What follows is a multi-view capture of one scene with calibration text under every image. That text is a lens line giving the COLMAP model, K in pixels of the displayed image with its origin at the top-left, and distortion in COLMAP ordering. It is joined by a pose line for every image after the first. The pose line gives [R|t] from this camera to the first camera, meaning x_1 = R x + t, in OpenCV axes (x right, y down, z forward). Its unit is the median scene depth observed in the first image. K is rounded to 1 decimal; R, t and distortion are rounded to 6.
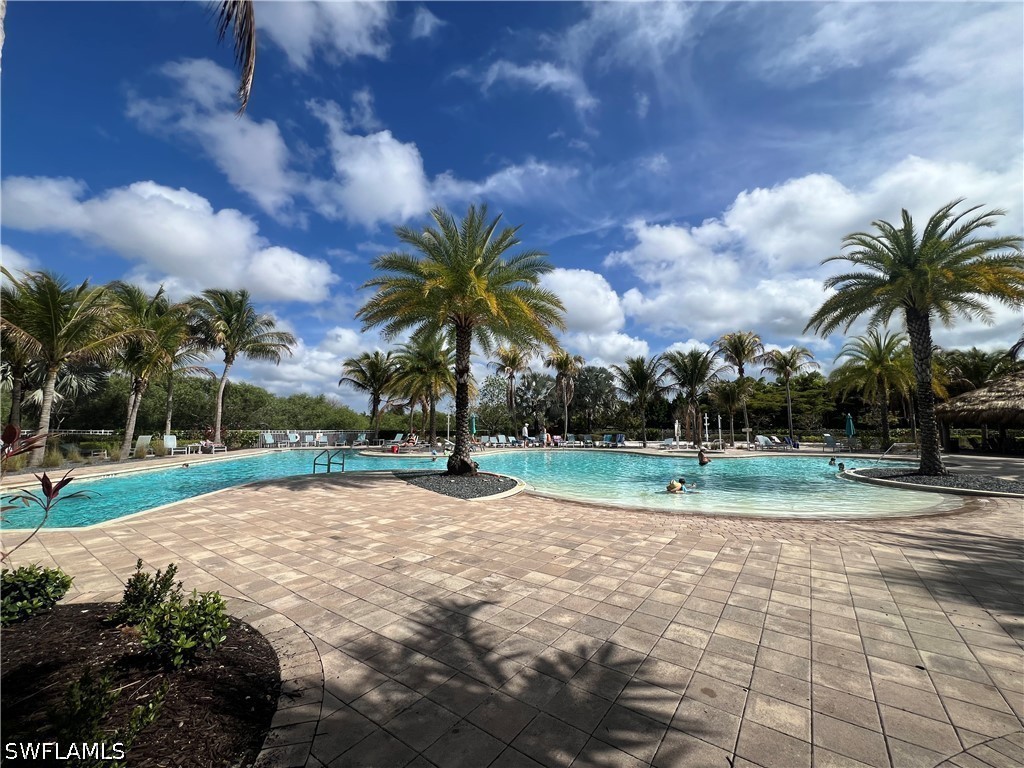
lens RADIAL K [[408.7, 0, 512.1], [0, 408.7, 363.8], [0, 0, 1]] dist [0.009036, 0.000018]
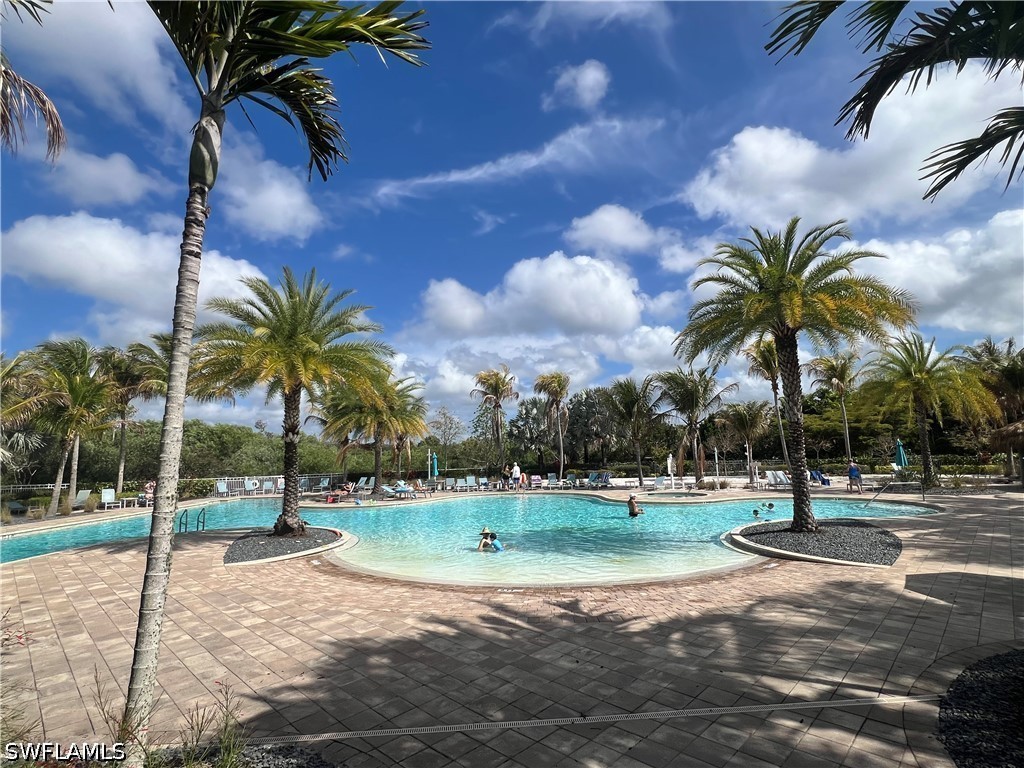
lens RADIAL K [[505.1, 0, 512.0], [0, 505.1, 384.0], [0, 0, 1]] dist [0.001113, -0.000007]
pose [[0.986749, -0.051151, -0.153978, 0.240204], [0.053604, 0.998492, 0.011820, -0.031541], [0.153141, -0.019917, 0.988004, -0.048986]]
